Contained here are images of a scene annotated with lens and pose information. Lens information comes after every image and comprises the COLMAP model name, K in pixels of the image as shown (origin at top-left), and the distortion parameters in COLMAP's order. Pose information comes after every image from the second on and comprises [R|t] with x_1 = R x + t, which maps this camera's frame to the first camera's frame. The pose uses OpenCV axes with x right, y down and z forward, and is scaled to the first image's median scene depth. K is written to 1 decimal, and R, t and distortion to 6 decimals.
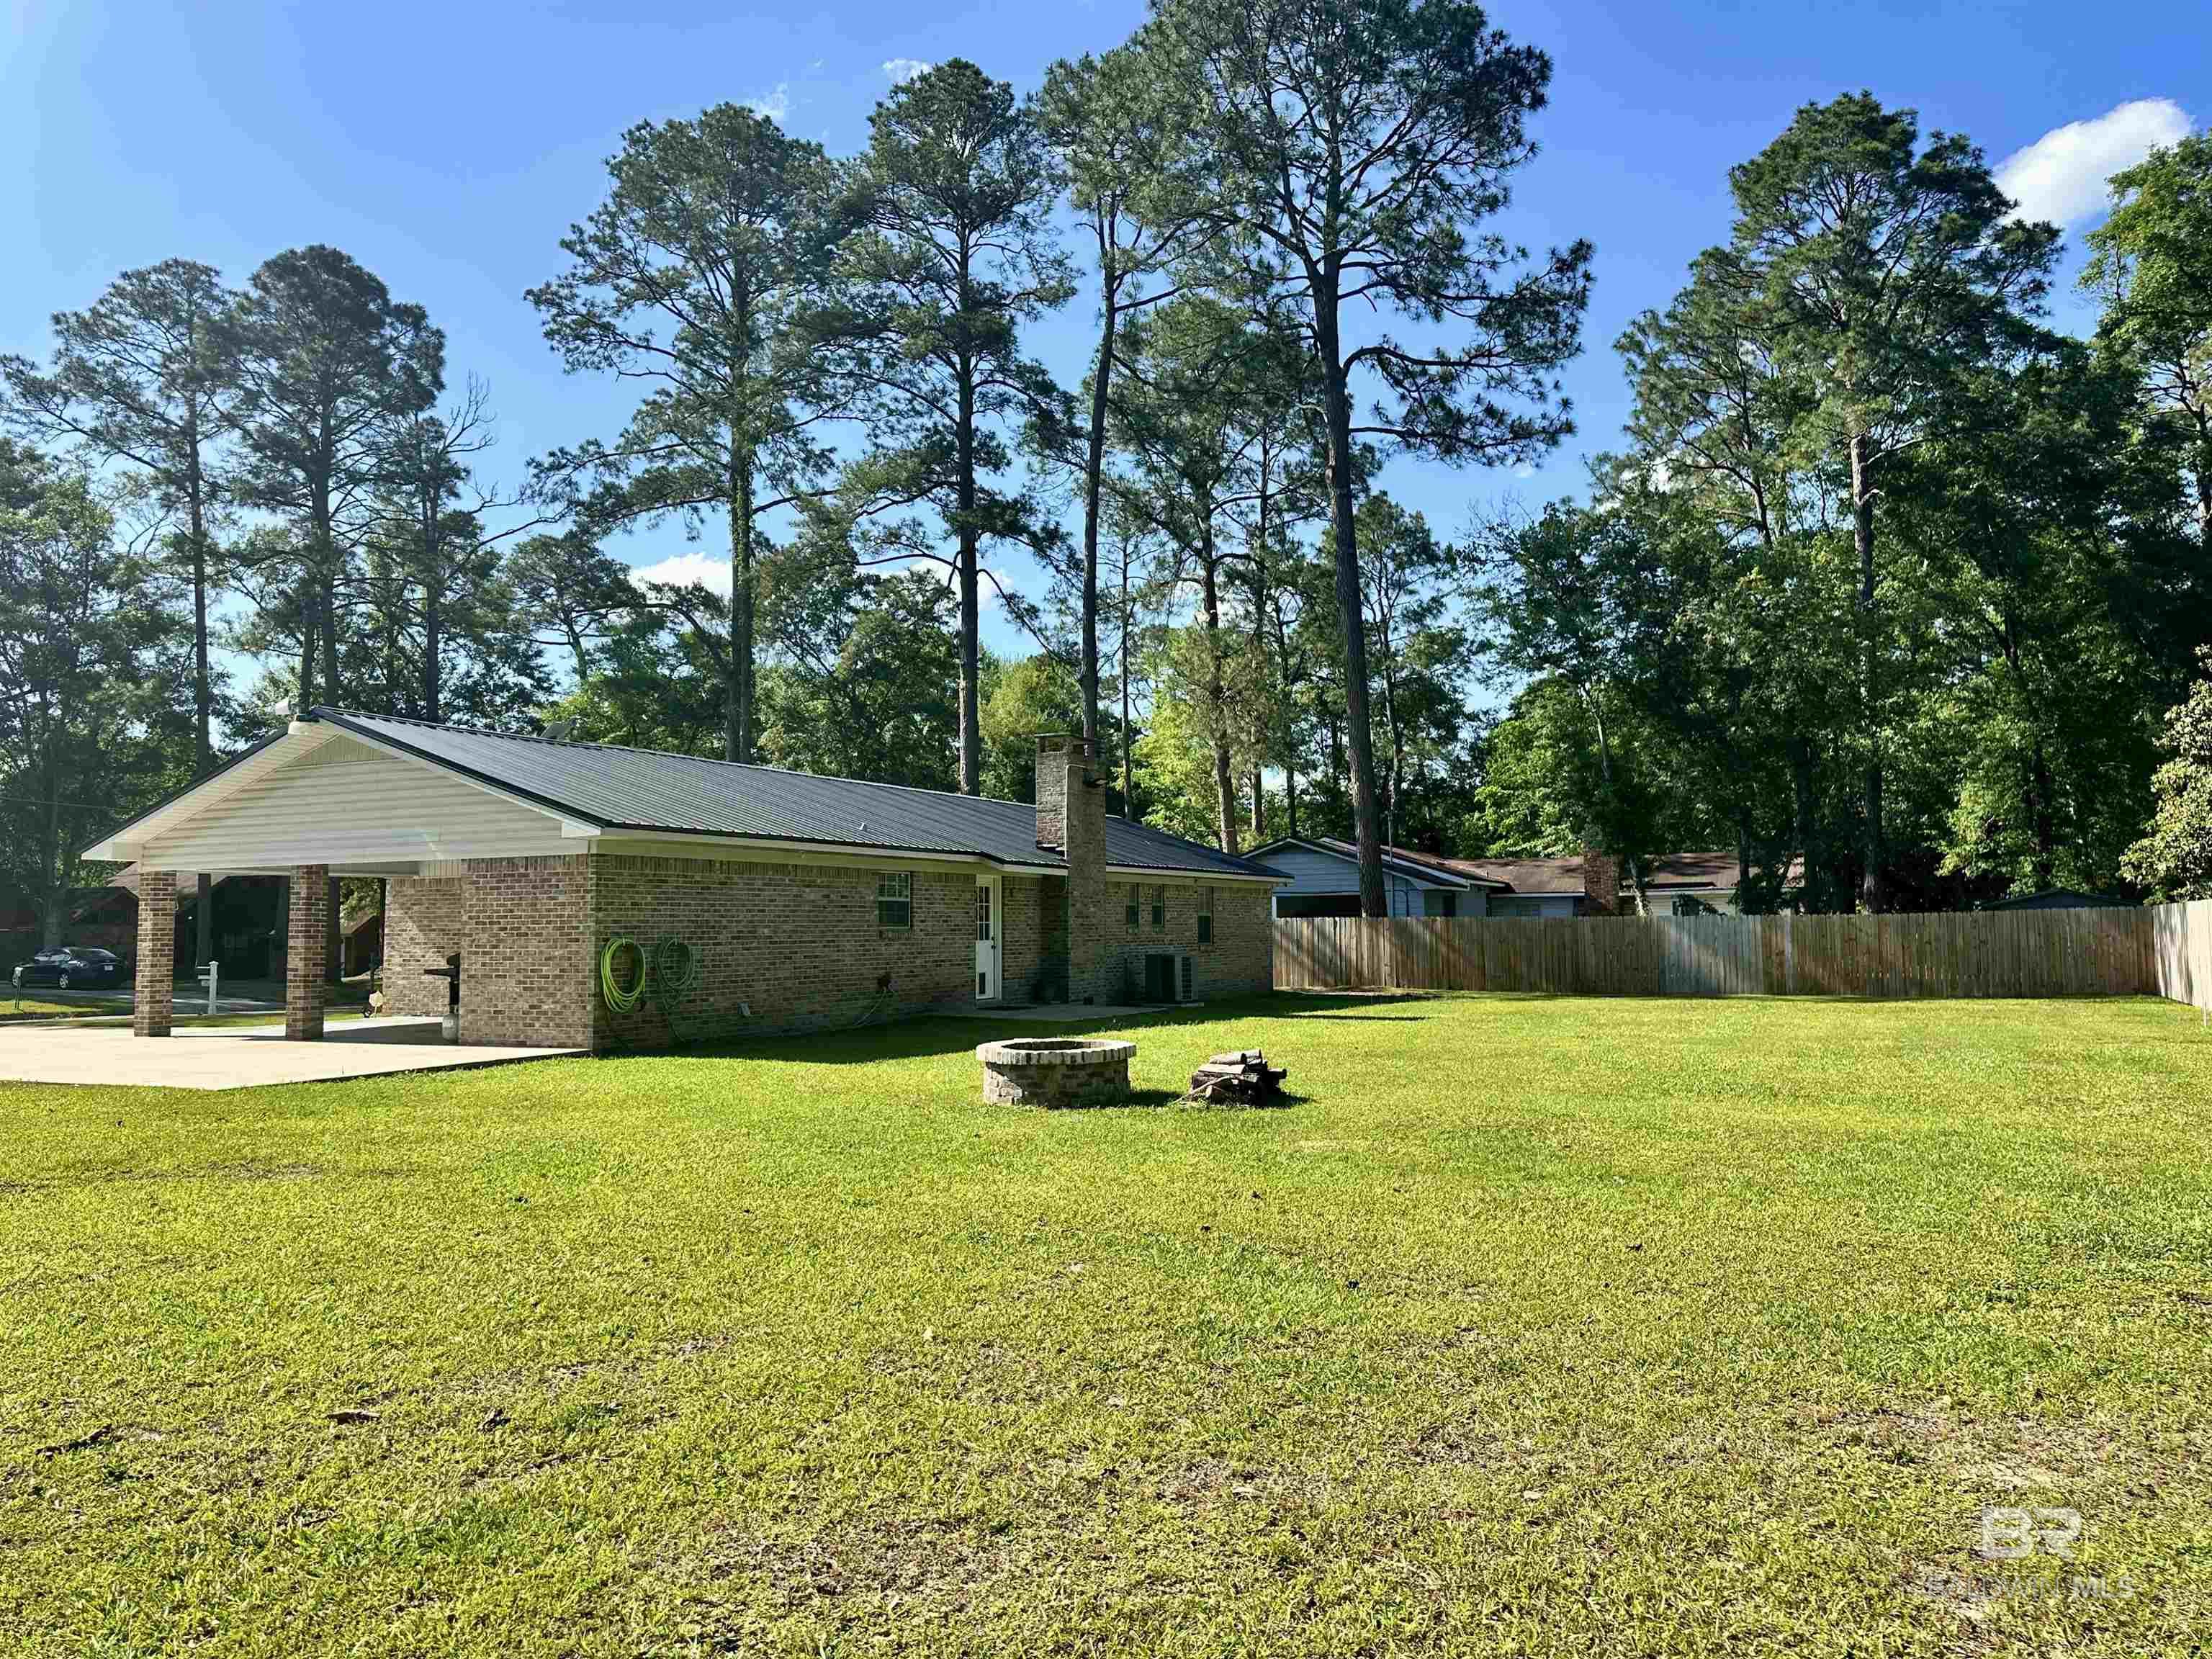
lens RADIAL K [[1555.6, 0, 1128.4], [0, 1555.6, 819.2], [0, 0, 1]] dist [0.055459, -0.071238]
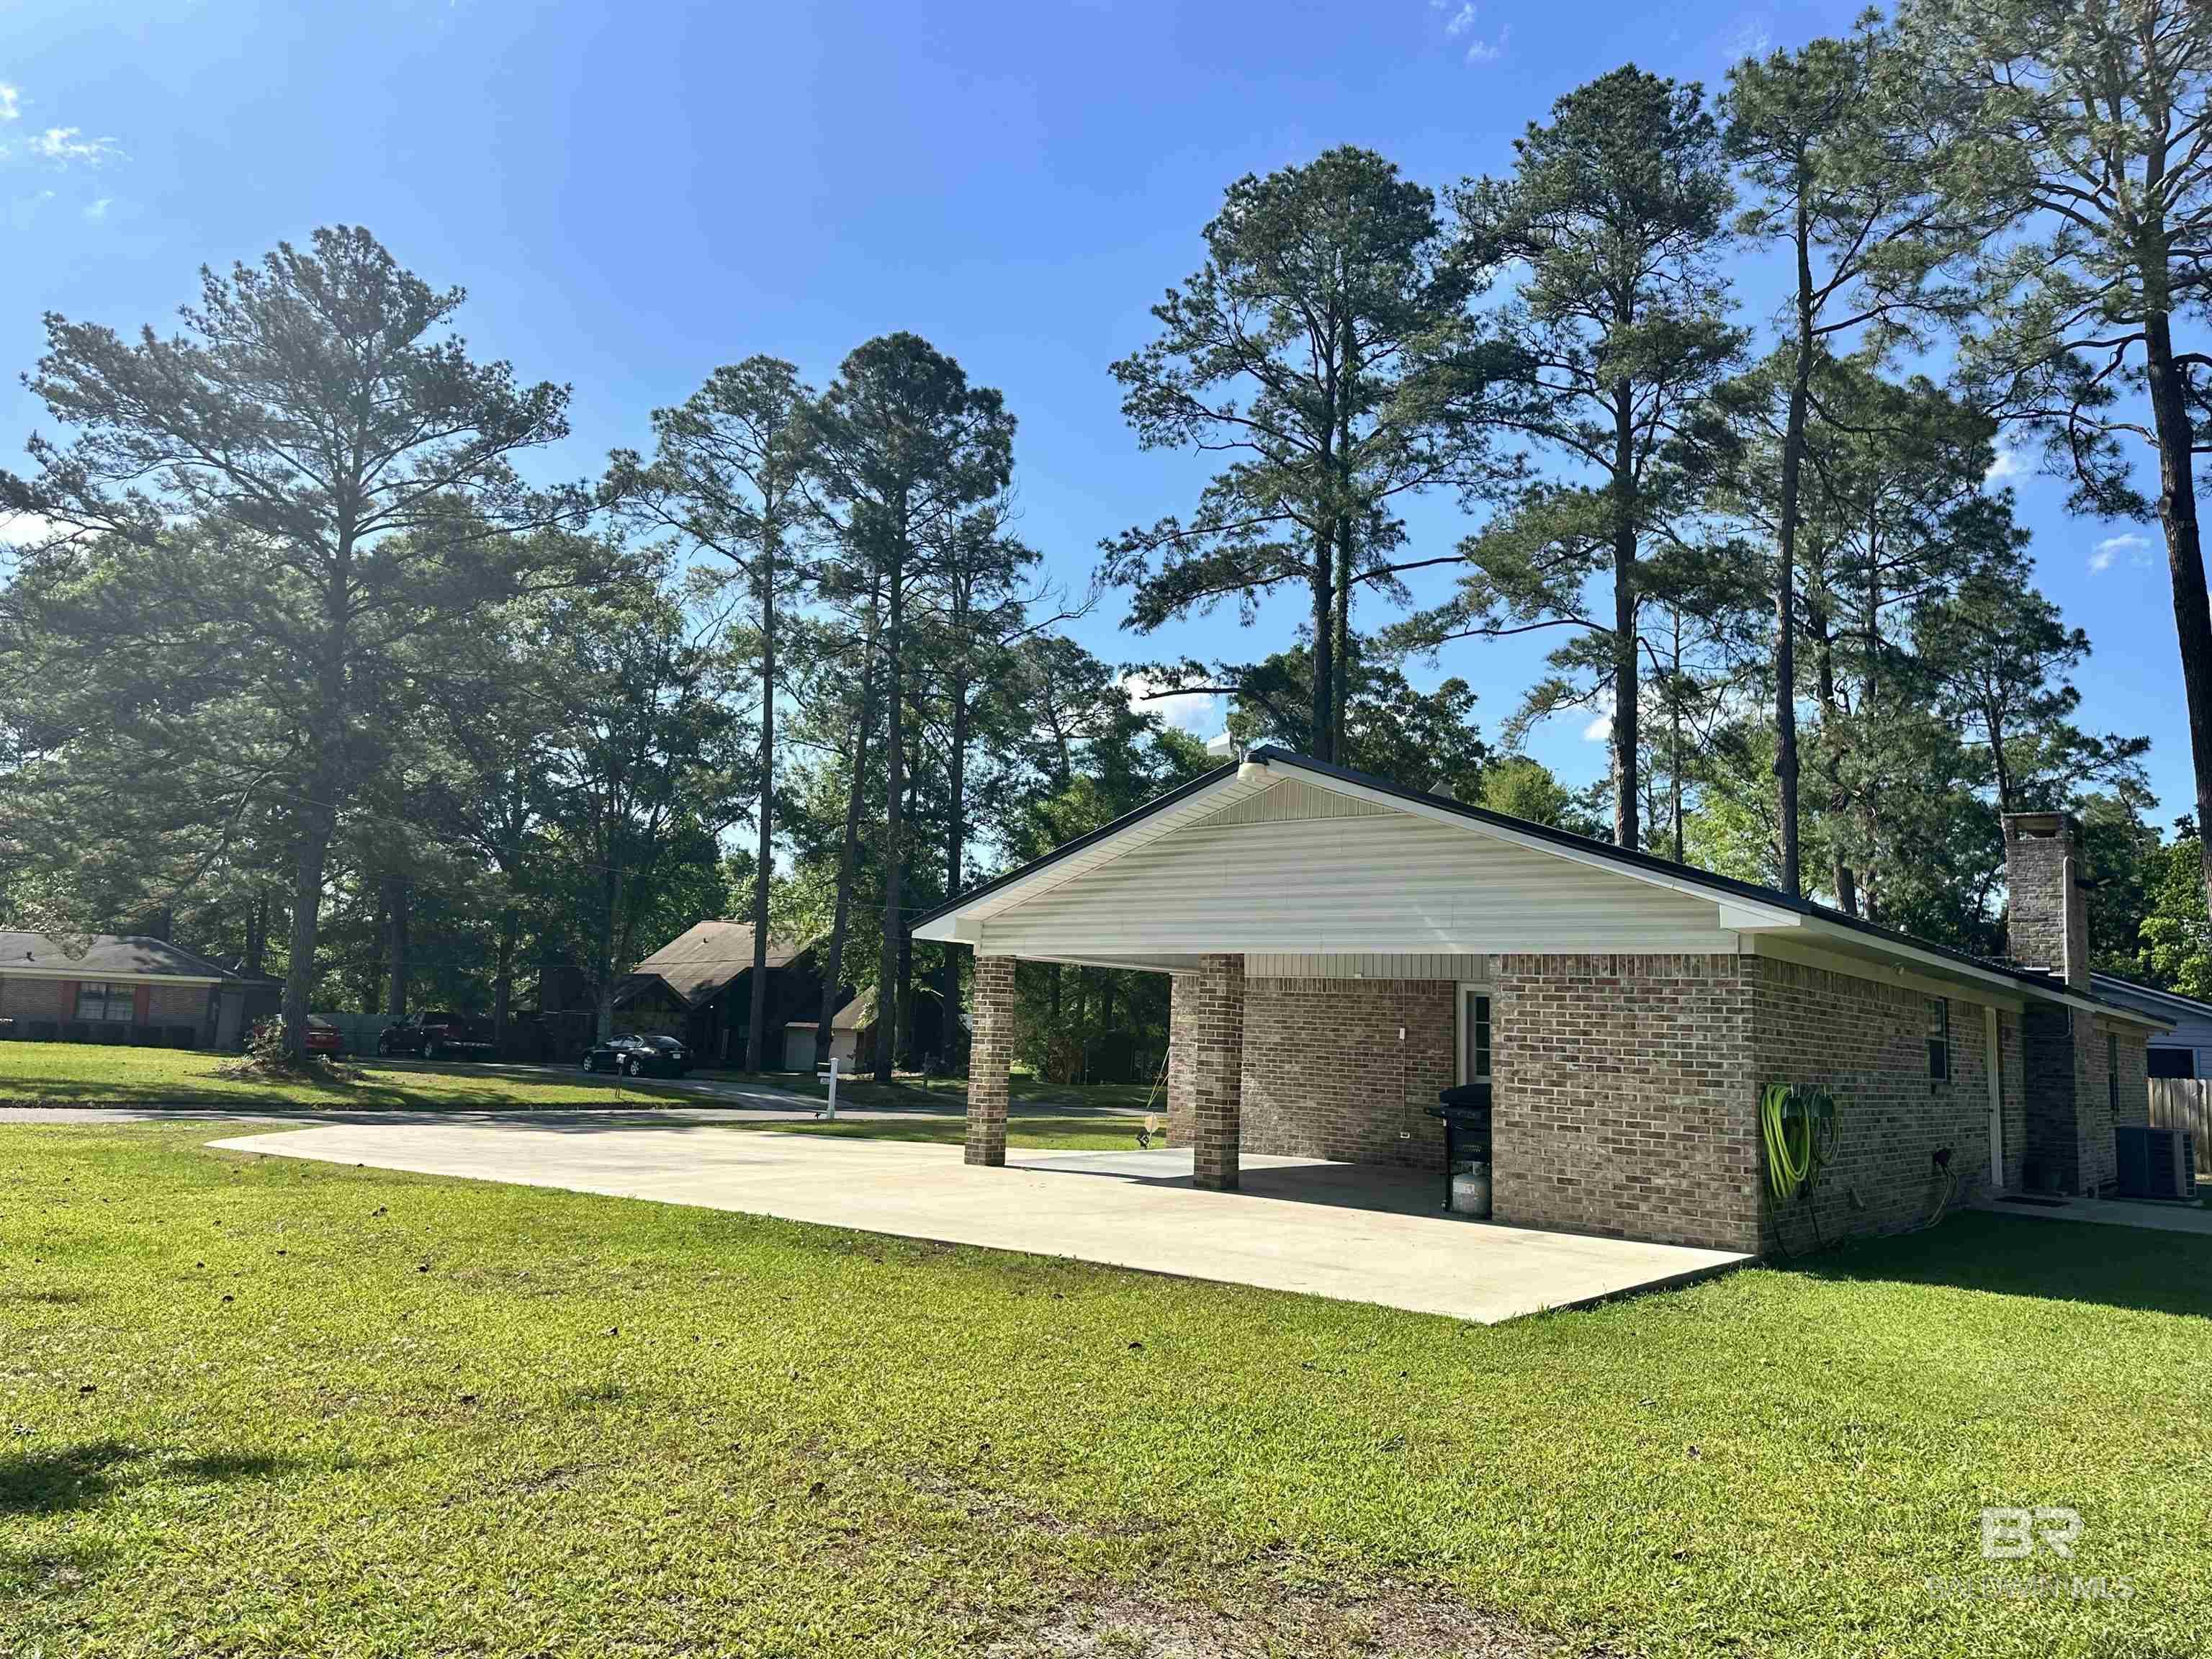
lens RADIAL K [[1555.6, 0, 1120.8], [0, 1555.6, 836.0], [0, 0, 1]] dist [0.055459, -0.071238]
pose [[0.973483, 0.018177, -0.228036, -0.151354], [-0.033004, 0.997569, -0.061380, 0.007166], [0.226366, 0.067278, 0.971716, 0.095747]]
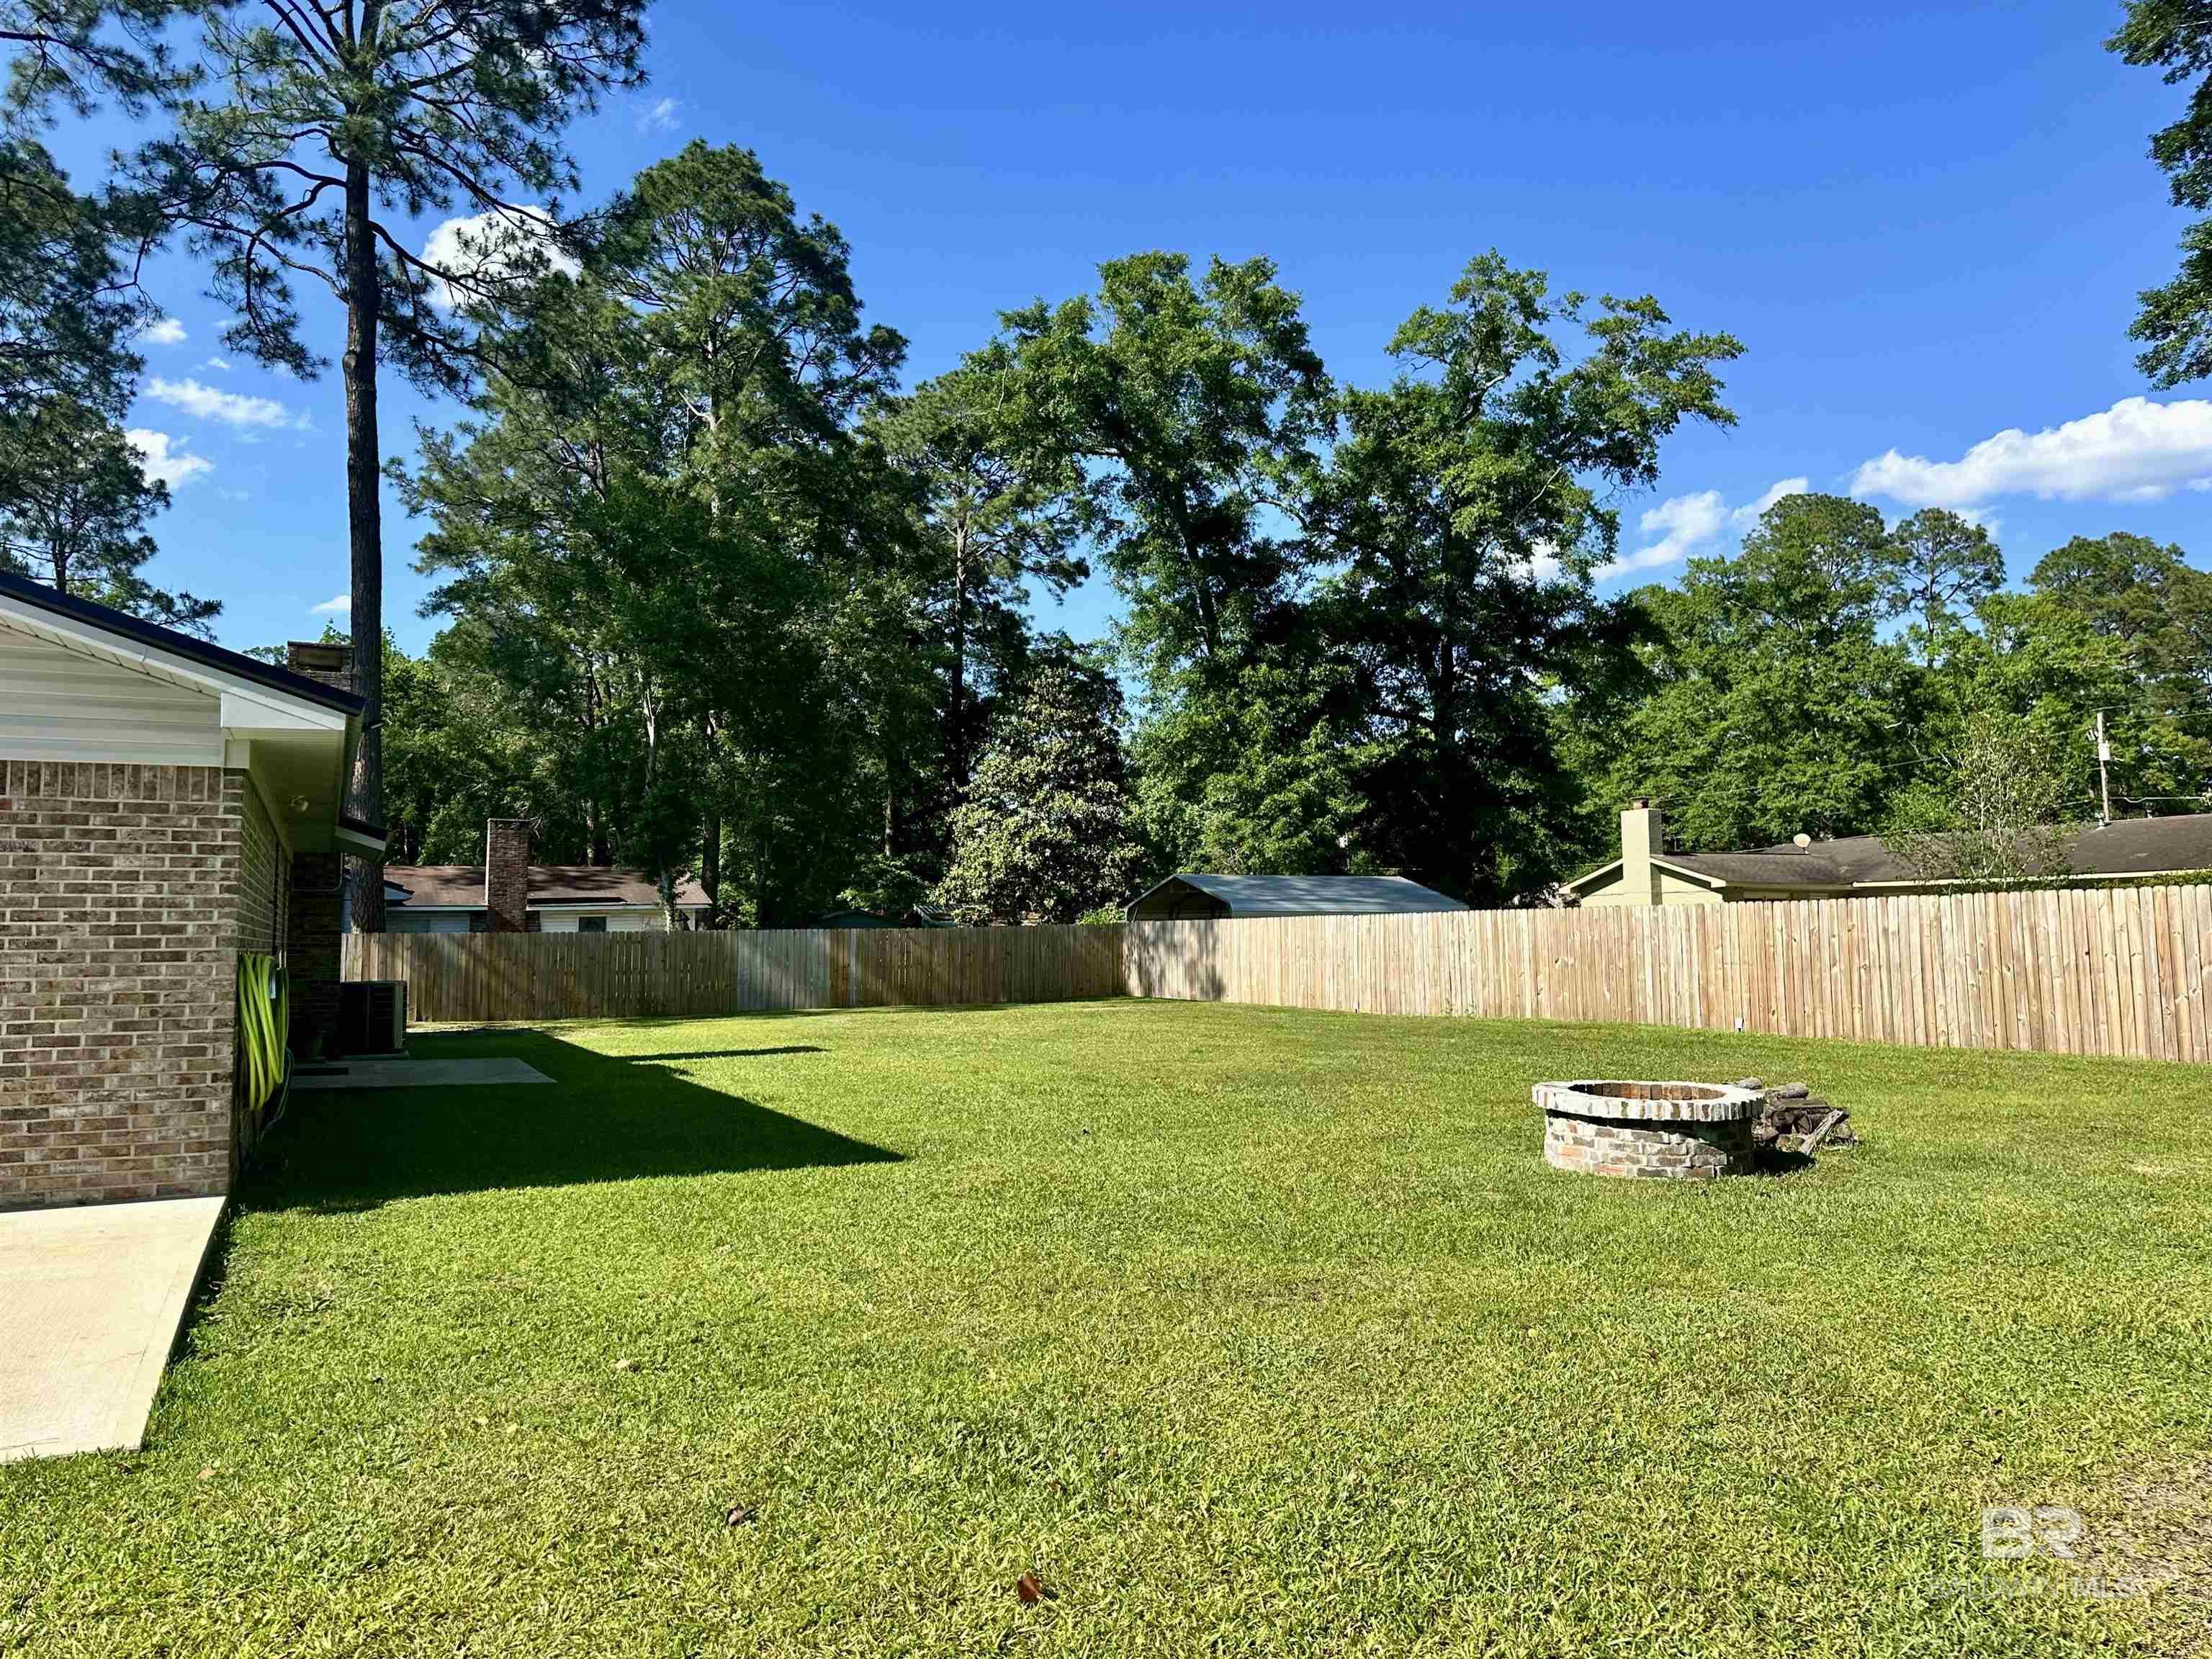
lens RADIAL K [[1555.6, 0, 1062.0], [0, 1555.6, 812.4], [0, 0, 1]] dist [0.055459, -0.071238]
pose [[0.628541, 0.068042, 0.774794, -0.183972], [-0.053160, 0.997595, -0.044483, 0.014232], [-0.775957, -0.013229, 0.630647, 0.172914]]
